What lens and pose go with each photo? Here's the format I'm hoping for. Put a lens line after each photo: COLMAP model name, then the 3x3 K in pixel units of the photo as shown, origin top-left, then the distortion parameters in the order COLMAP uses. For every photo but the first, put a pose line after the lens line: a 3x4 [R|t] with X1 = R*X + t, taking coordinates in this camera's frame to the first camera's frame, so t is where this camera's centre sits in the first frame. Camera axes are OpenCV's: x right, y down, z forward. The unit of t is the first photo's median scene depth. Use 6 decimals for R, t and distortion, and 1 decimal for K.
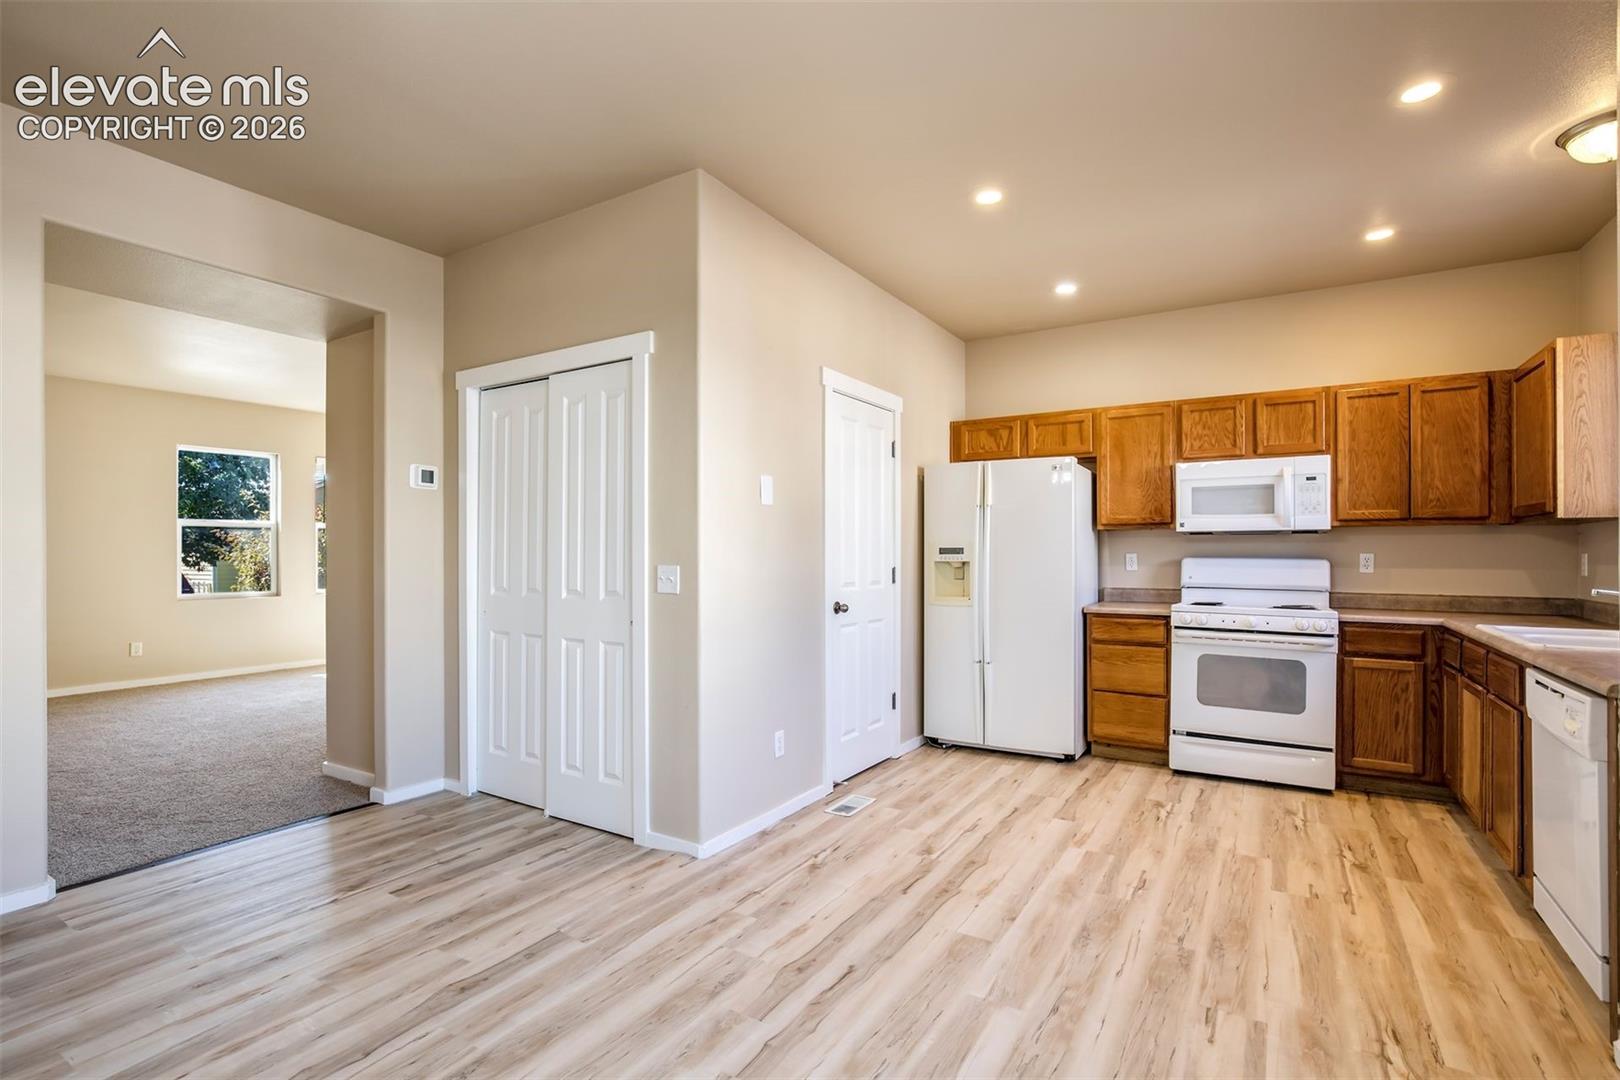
lens RADIAL K [[769.1, 0, 815.6], [0, 769.1, 557.3], [0, 0, 1]] dist [-0.002433, -0.000357]
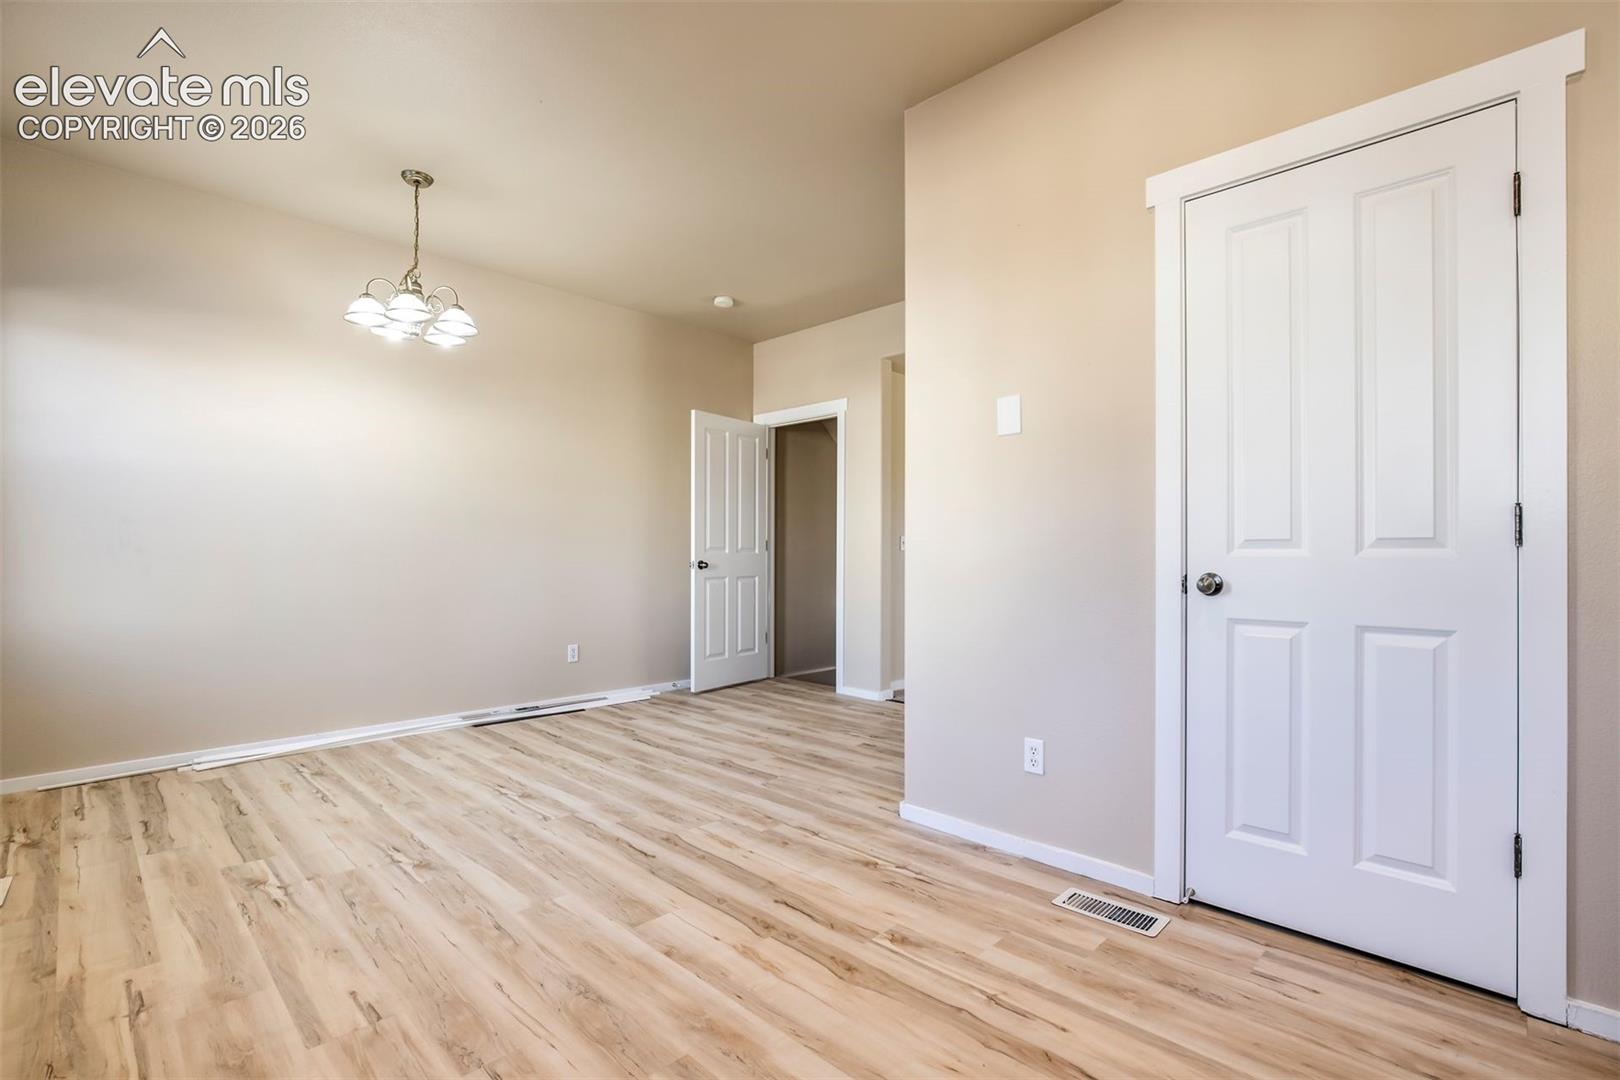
lens RADIAL K [[741.5, 0, 812.9], [0, 741.5, 553.0], [0, 0, 1]] dist [-0.007604, 0.000736]
pose [[-0.231202, -0.007882, -0.972874, 0.684509], [-0.006676, 0.999956, -0.006514, 0.054719], [0.972883, 0.004988, -0.231245, 0.949759]]
